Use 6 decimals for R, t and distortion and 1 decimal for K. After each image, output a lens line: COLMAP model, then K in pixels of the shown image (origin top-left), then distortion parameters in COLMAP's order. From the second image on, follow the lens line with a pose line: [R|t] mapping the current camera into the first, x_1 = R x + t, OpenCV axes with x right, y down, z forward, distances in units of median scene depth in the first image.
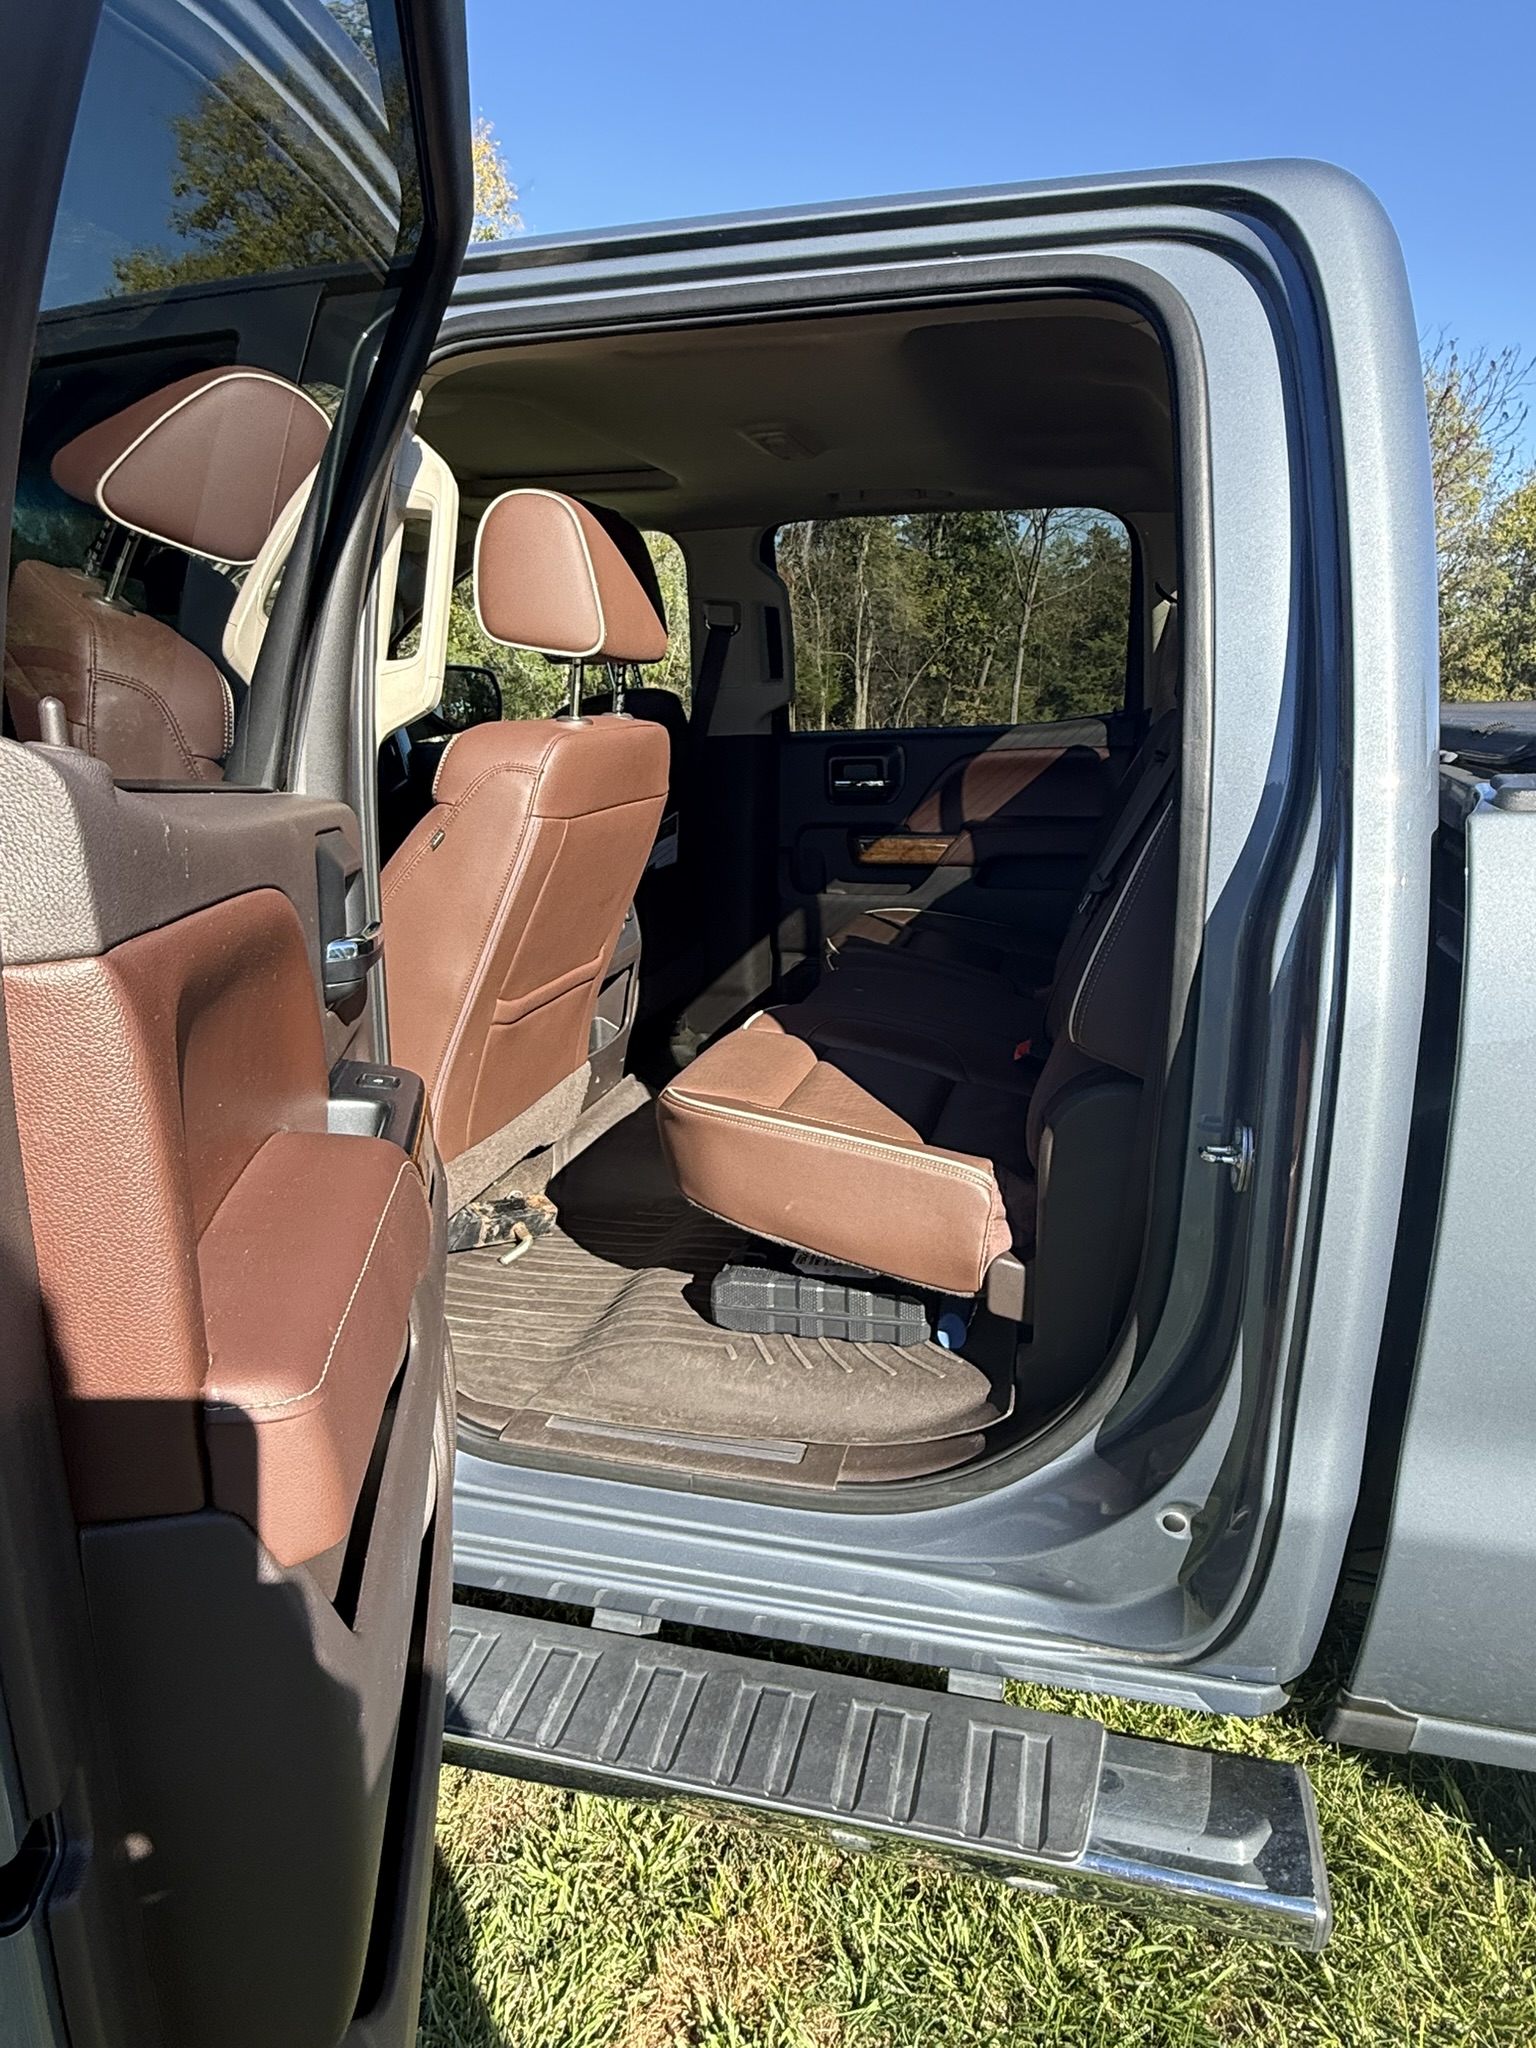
lens RADIAL K [[1307.0, 0, 774.4], [0, 1307.0, 1015.0], [0, 0, 1]] dist [0.002026, 0.001173]
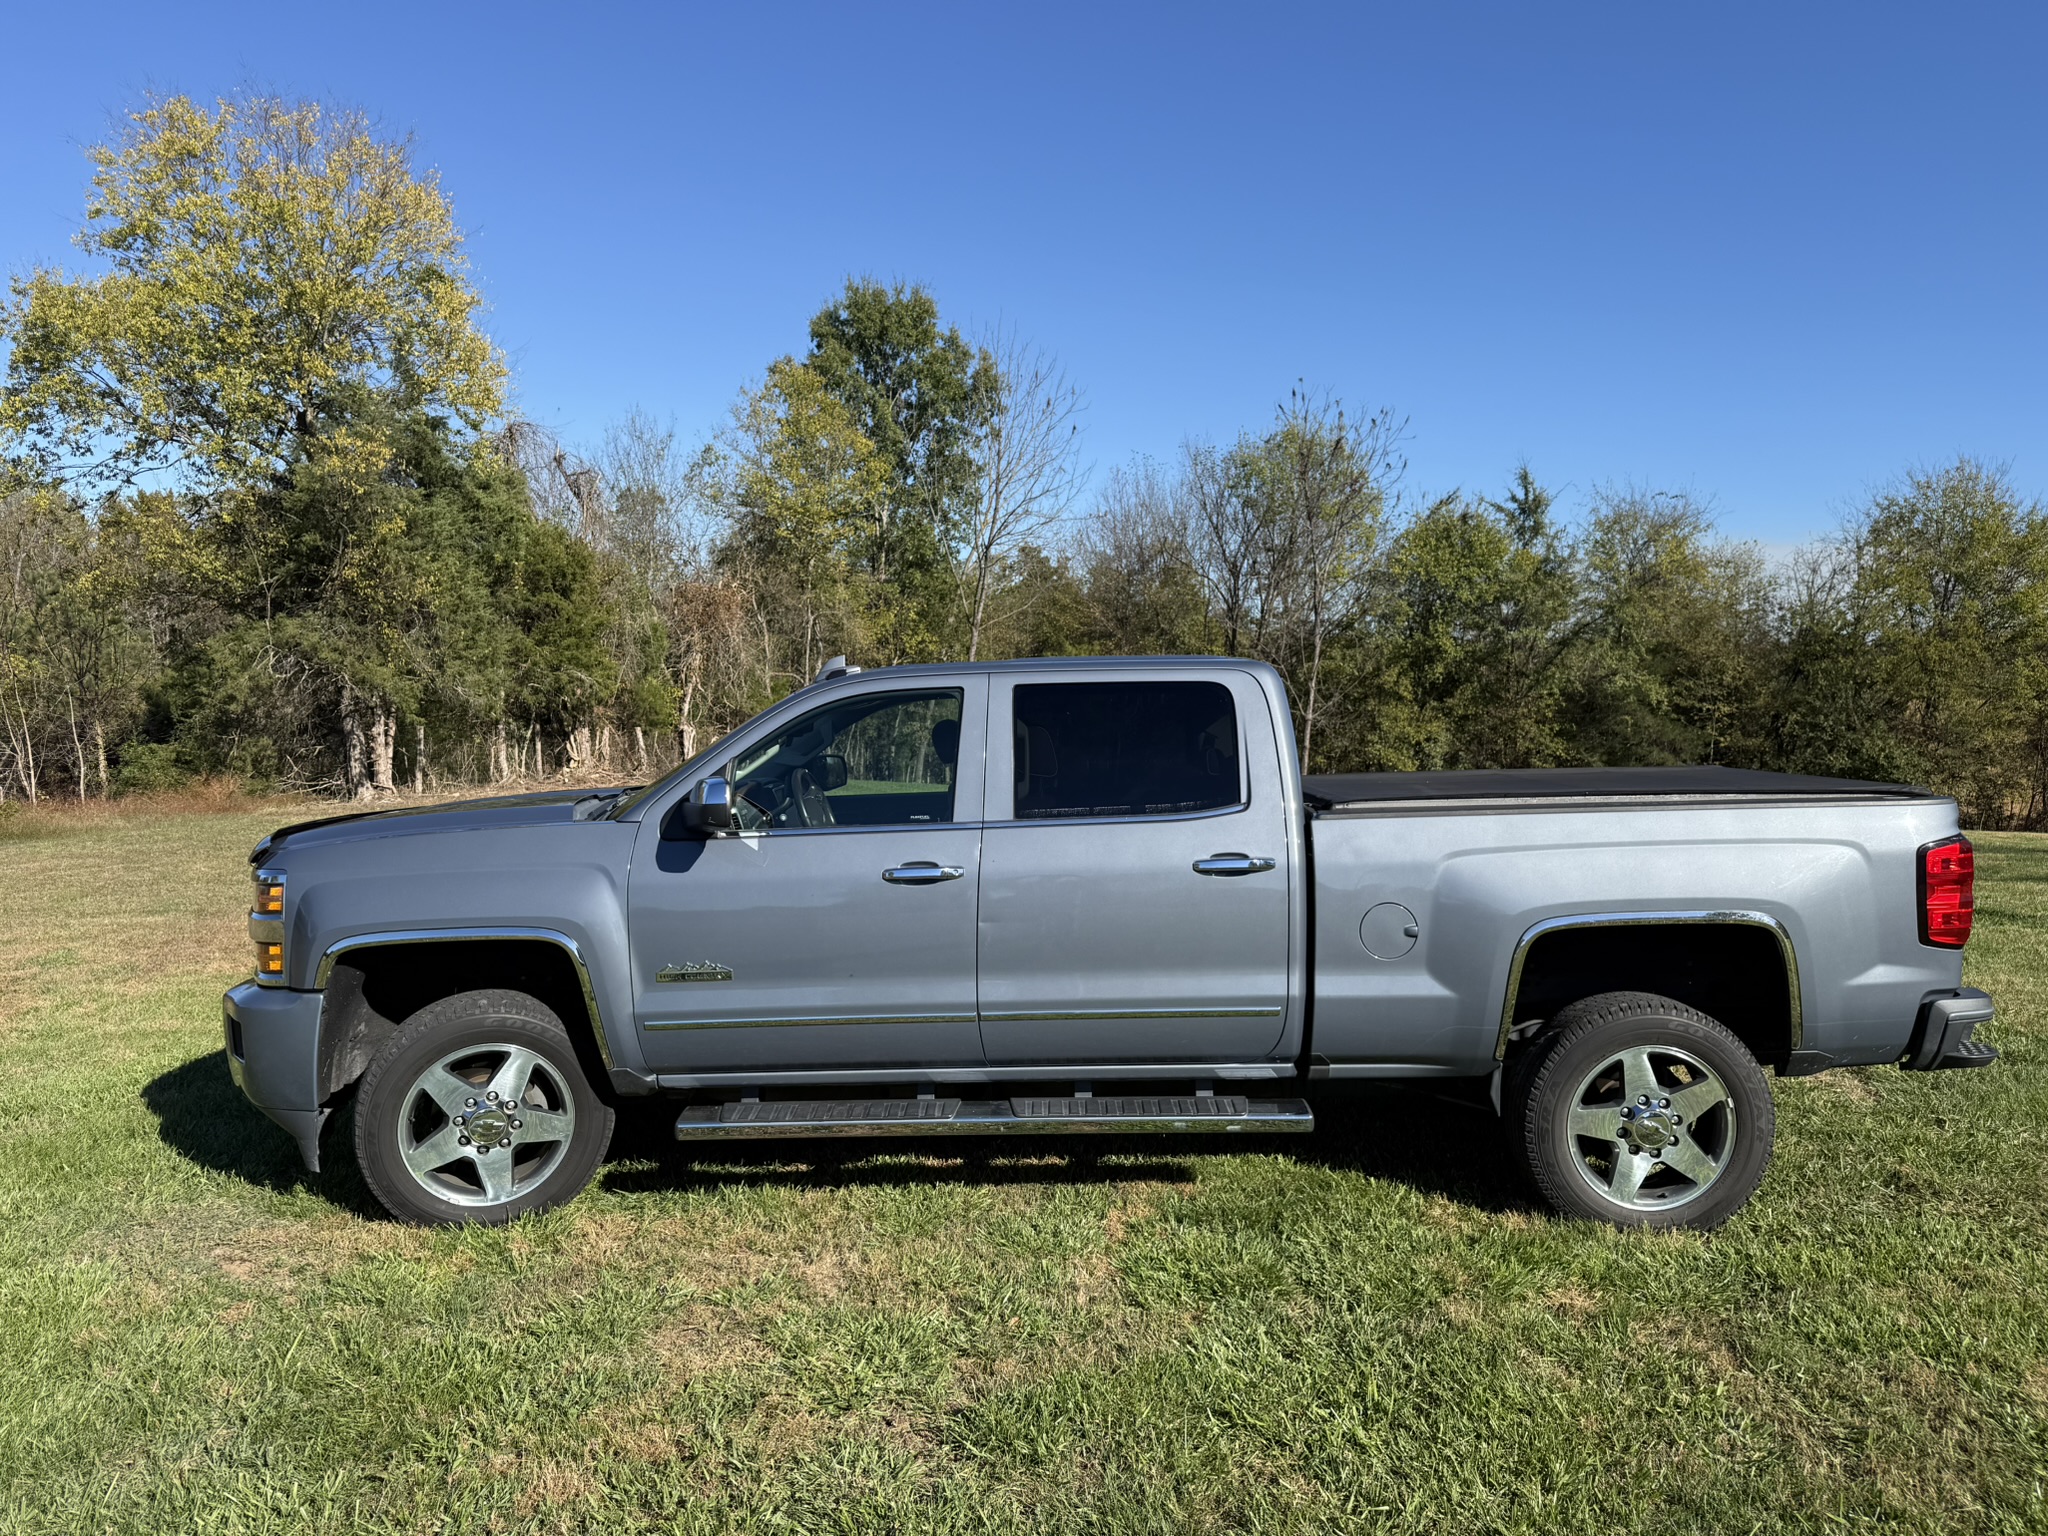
lens RADIAL K [[1537.4, 0, 1017.0], [0, 1537.4, 761.4], [0, 0, 1]] dist [-0.022056, -0.012374]
pose [[0.972804, -0.013949, 0.231209, -0.048395], [0.060484, 0.978851, -0.195430, 0.019720], [-0.223593, 0.204100, 0.953074, -0.110735]]
